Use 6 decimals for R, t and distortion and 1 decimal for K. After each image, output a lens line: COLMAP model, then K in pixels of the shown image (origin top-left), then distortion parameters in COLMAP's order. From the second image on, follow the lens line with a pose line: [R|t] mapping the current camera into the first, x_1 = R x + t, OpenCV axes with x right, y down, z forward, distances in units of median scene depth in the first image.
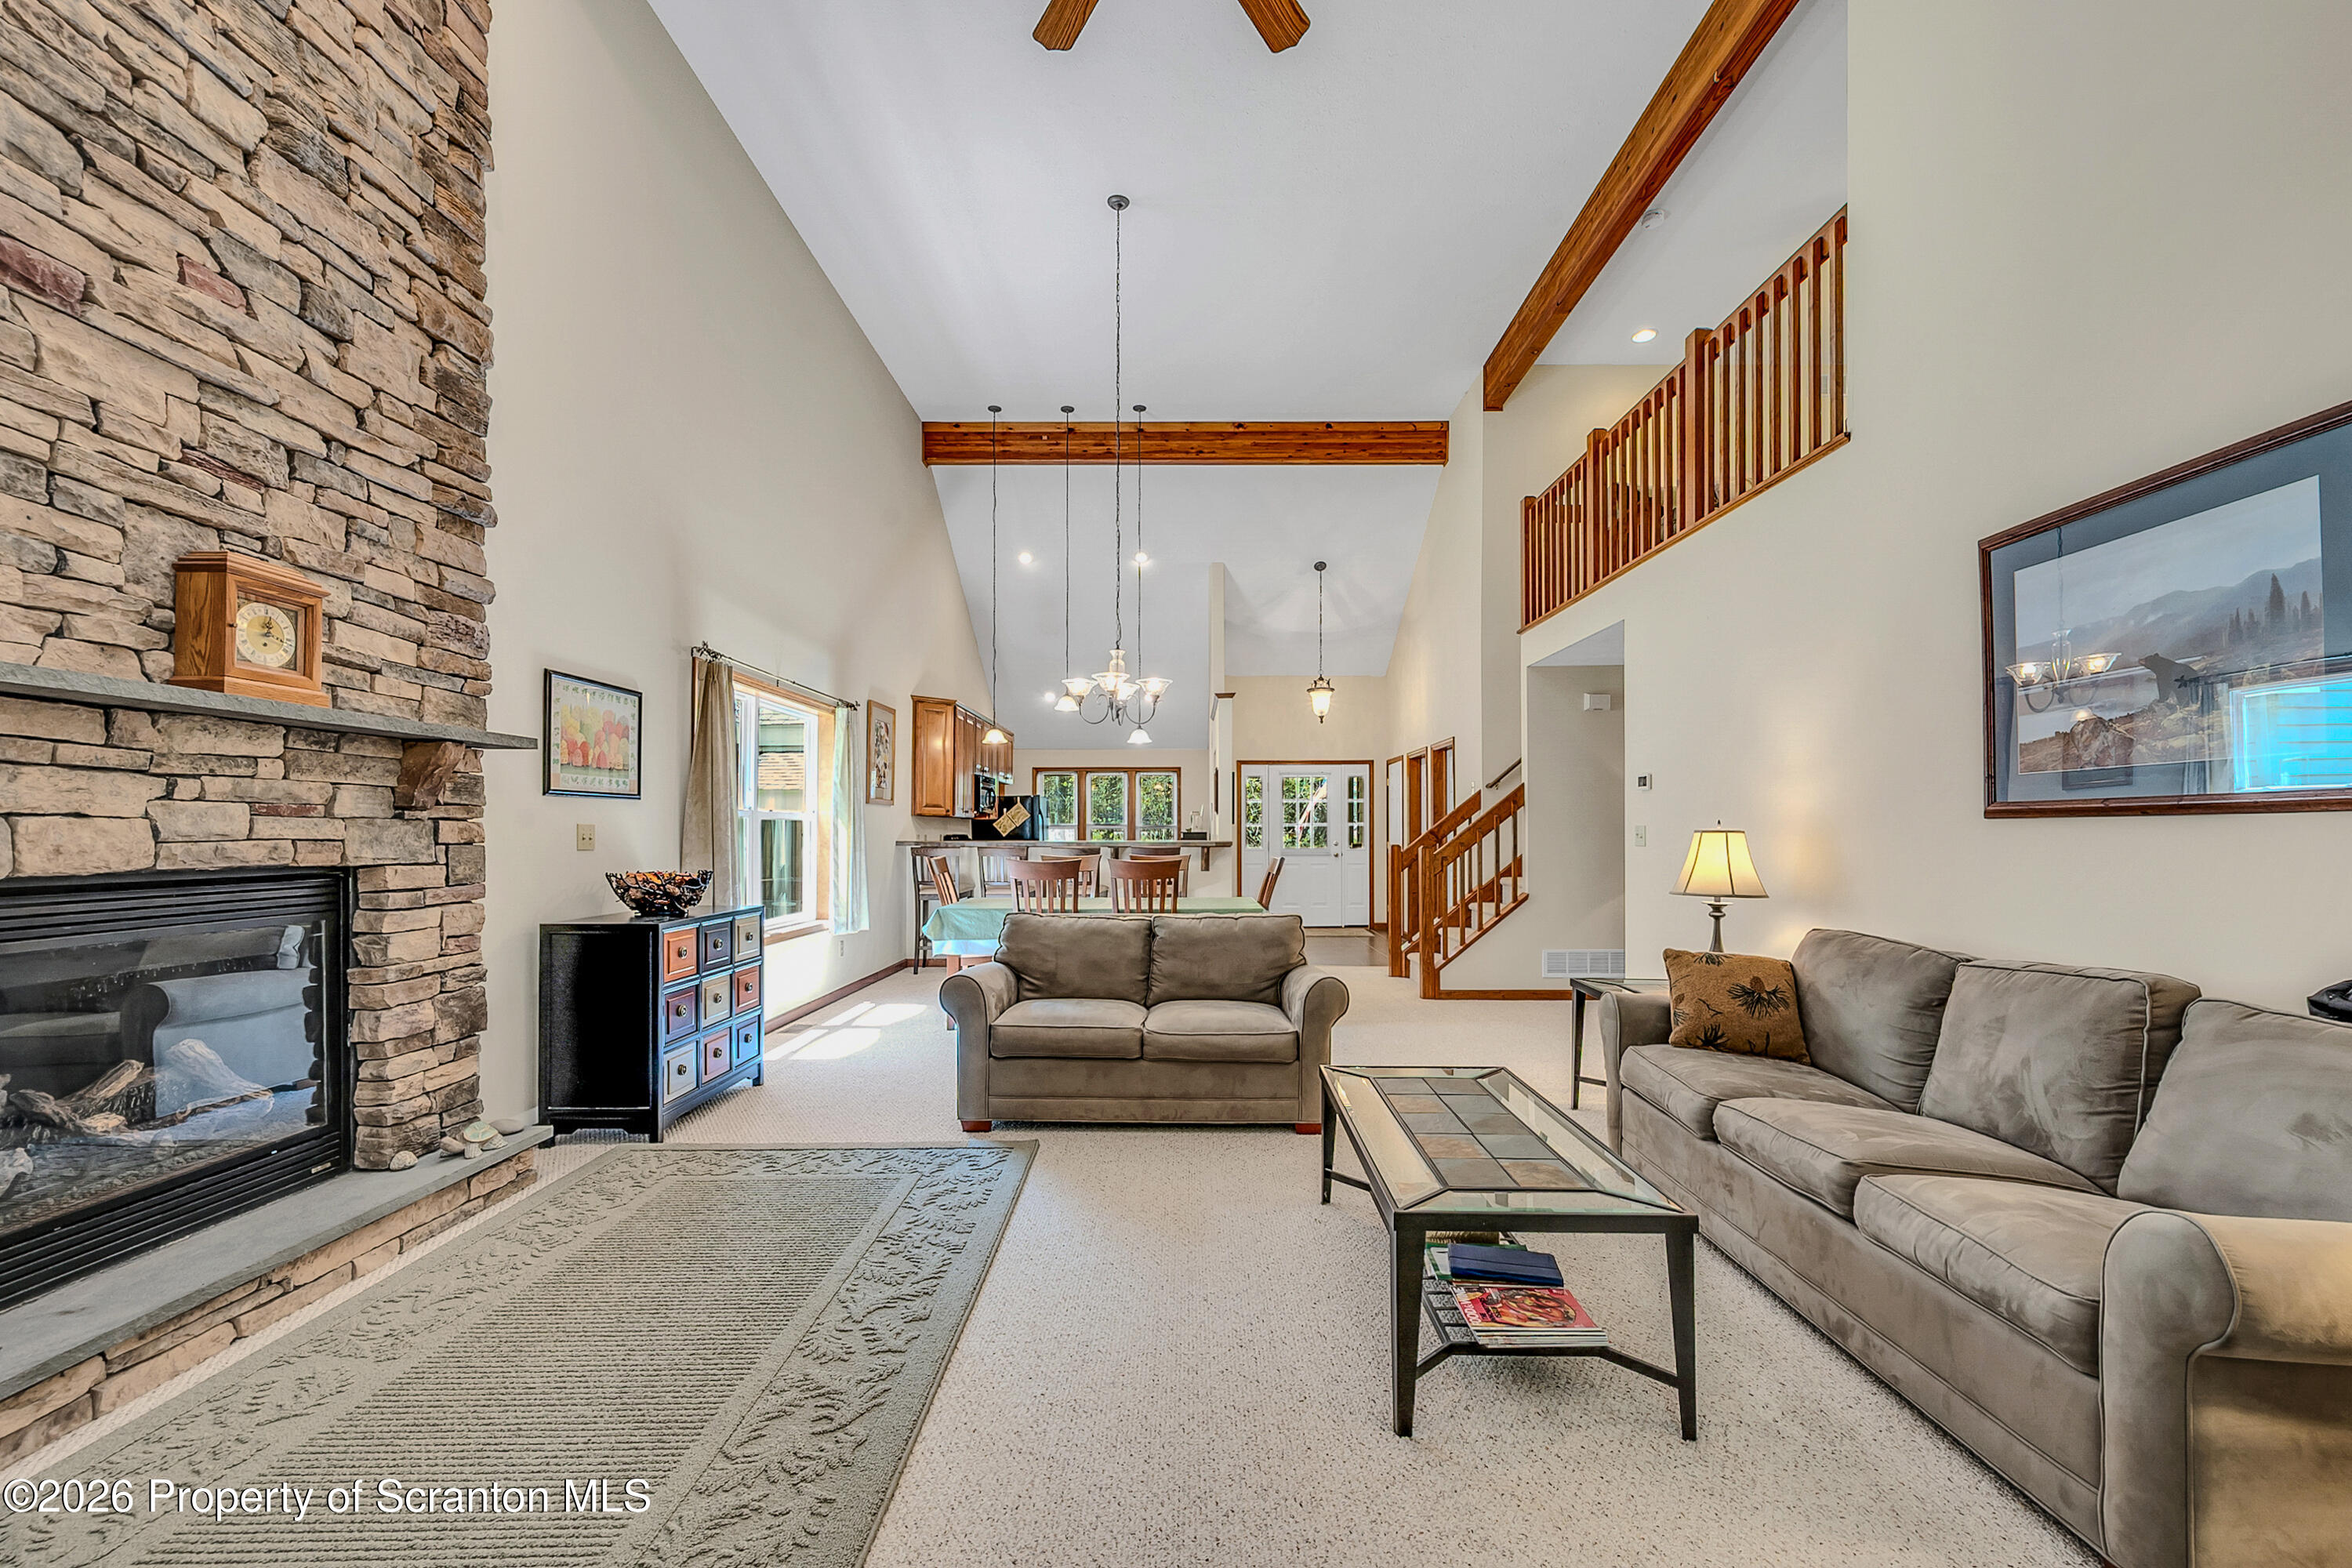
lens RADIAL K [[947.7, 0, 1188.4], [0, 947.7, 822.2], [0, 0, 1]] dist [-0.000873, 0.000037]
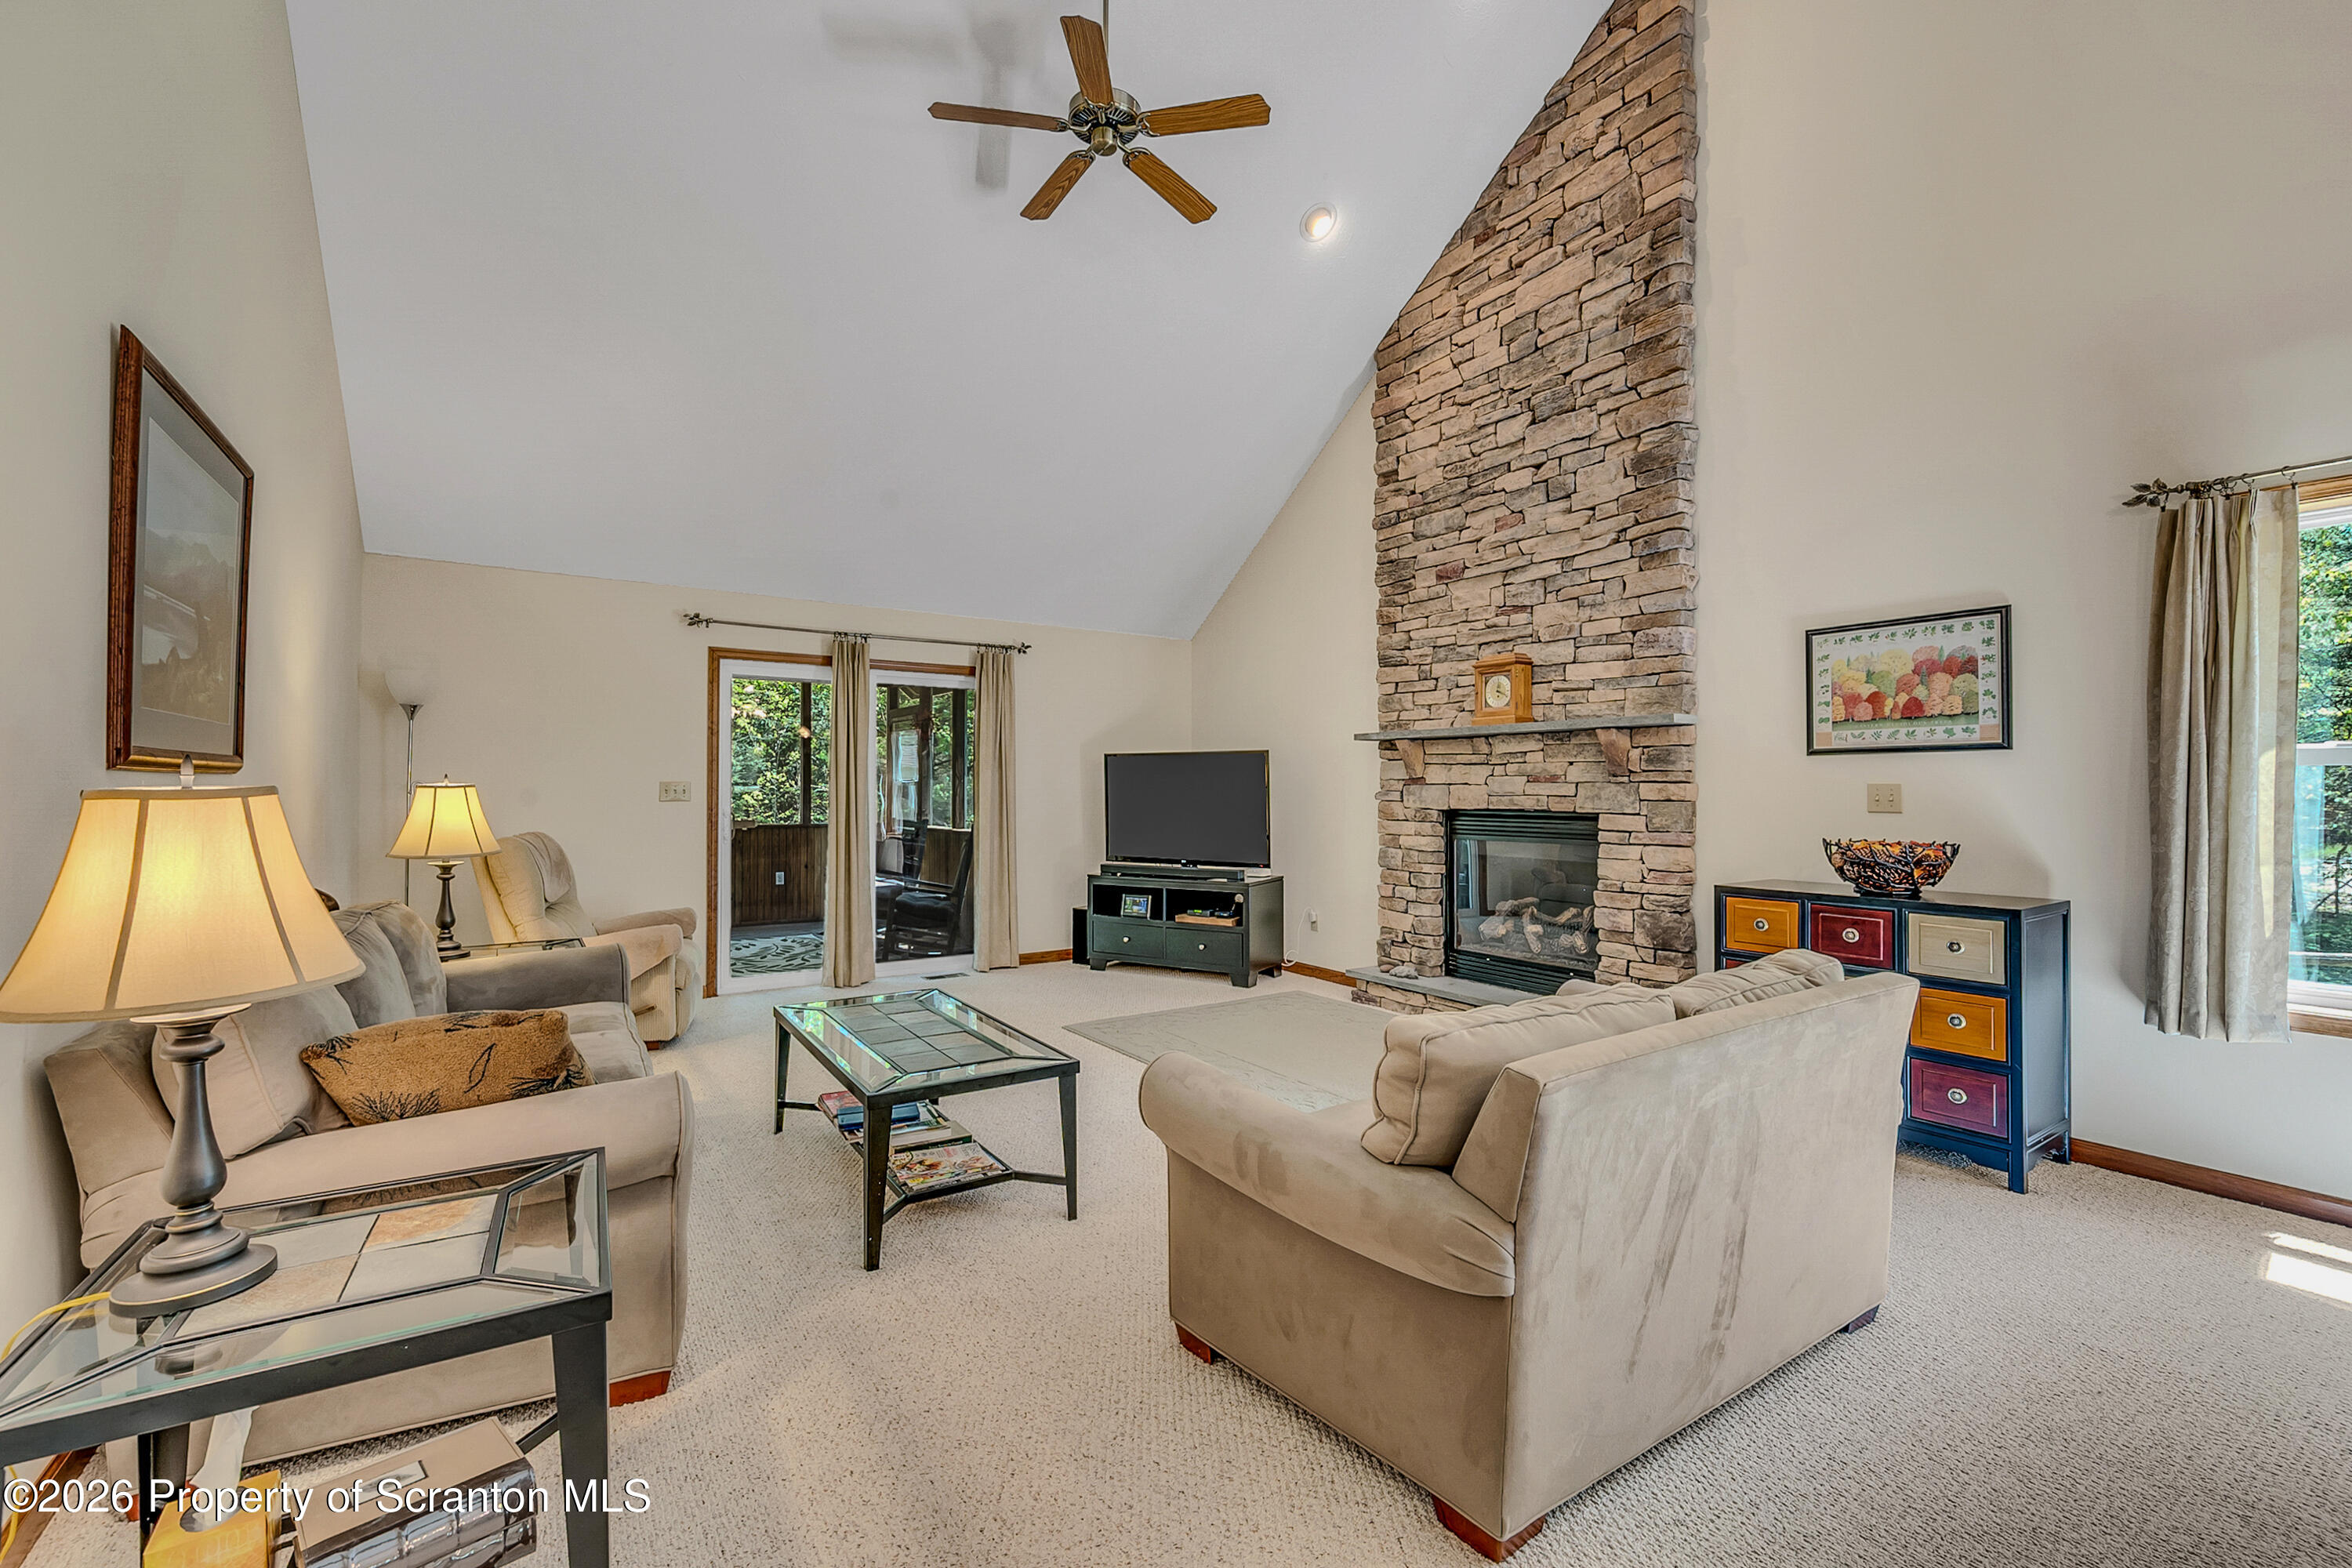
lens RADIAL K [[999.1, 0, 1177.5], [0, 999.1, 772.6], [0, 0, 1]] dist [-0.000715, -0.000050]
pose [[-0.836216, -0.010371, -0.548303, 0.615905], [0.004081, 0.999676, -0.025132, 0.017997], [0.548386, -0.023253, -0.835902, 2.007311]]
